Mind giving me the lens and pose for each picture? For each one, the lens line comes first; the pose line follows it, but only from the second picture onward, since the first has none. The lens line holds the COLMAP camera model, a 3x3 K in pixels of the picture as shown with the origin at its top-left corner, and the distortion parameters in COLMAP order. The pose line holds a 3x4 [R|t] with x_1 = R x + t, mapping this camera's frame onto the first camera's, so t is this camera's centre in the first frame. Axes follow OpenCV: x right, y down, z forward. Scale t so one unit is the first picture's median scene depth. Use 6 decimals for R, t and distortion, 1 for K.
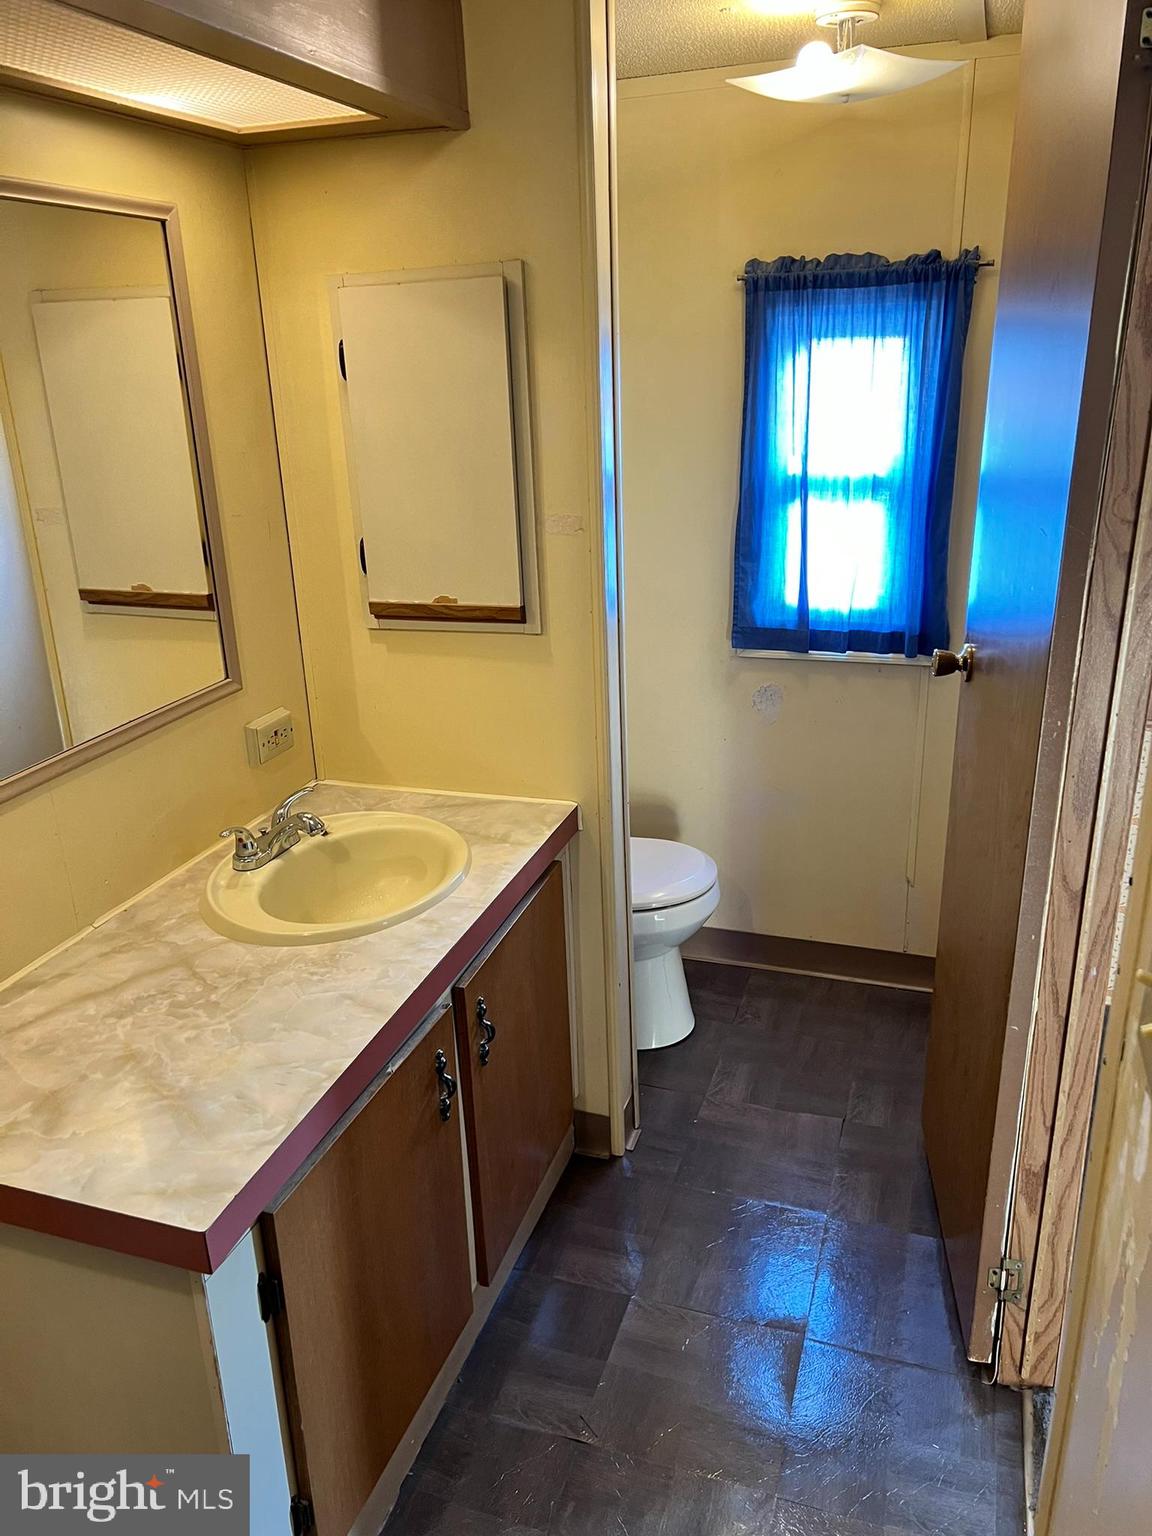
lens RADIAL K [[1148.1, 0, 573.4], [0, 1148.1, 763.8], [0, 0, 1]] dist [0.002795, -0.007286]
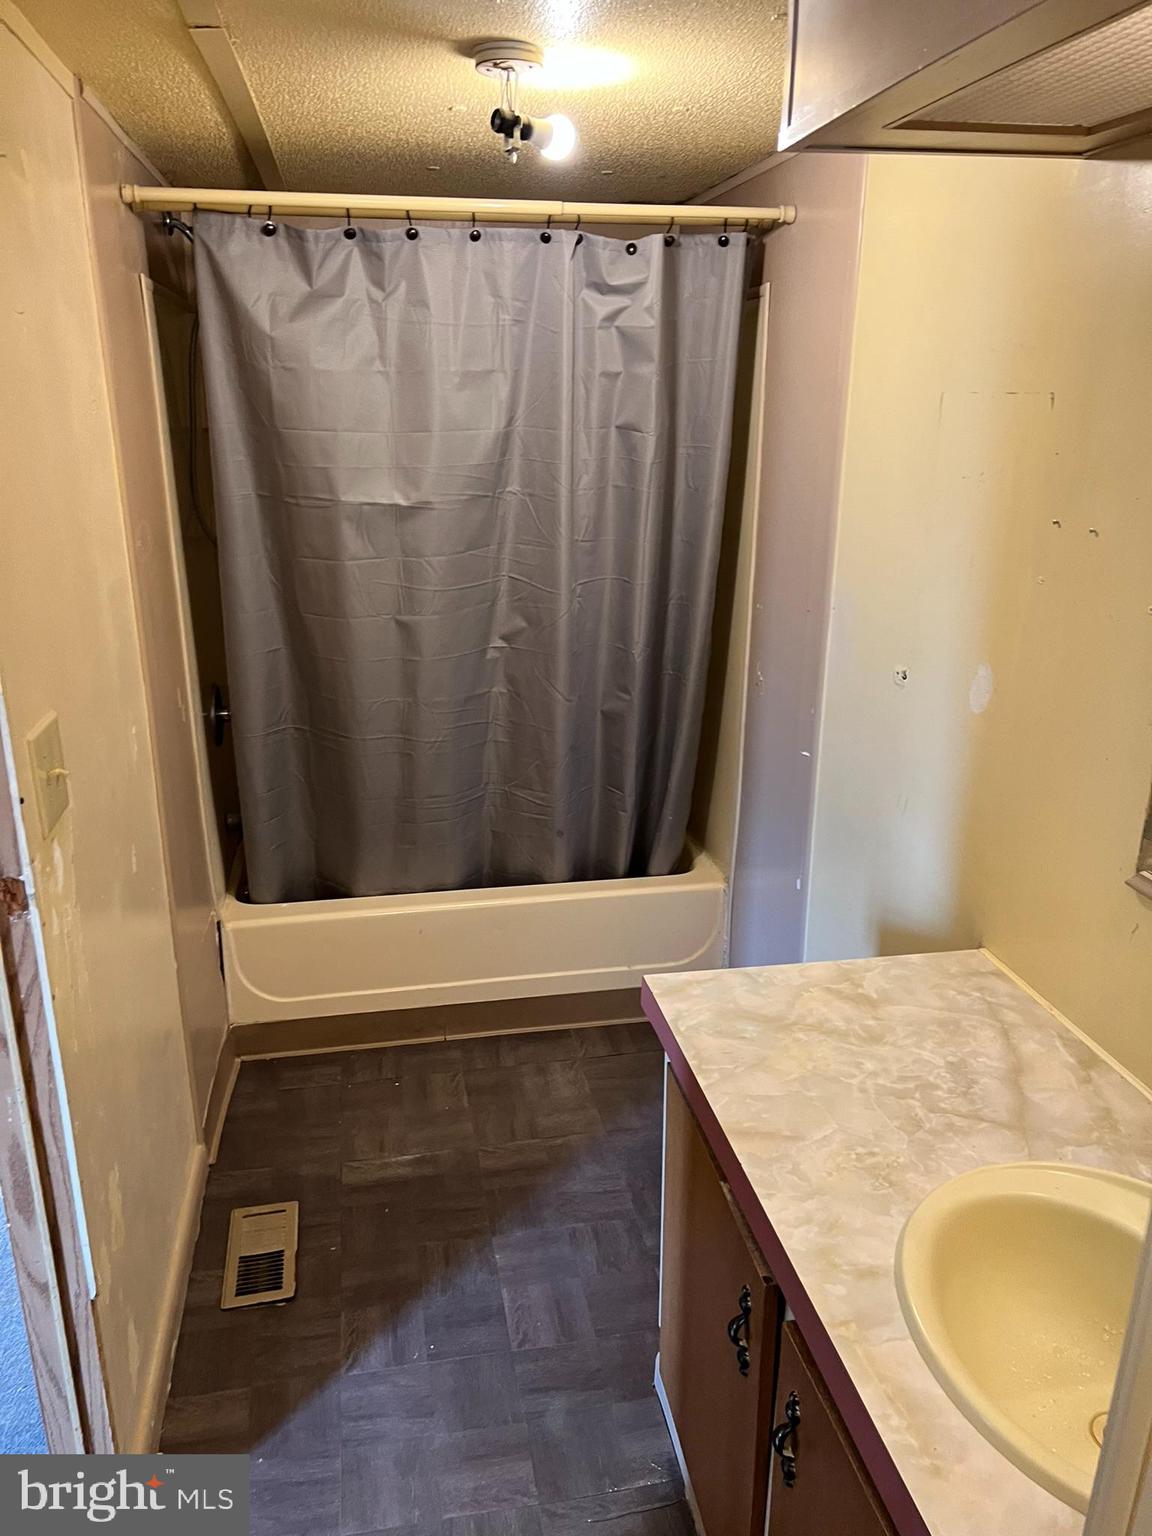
lens RADIAL K [[1148.1, 0, 576.1], [0, 1148.1, 771.3], [0, 0, 1]] dist [0.002795, -0.007286]
pose [[-0.870131, 0.172721, -0.461563, 0.322170], [-0.149638, 0.799759, 0.581373, -0.530989], [0.469554, 0.574938, -0.670049, 1.381782]]
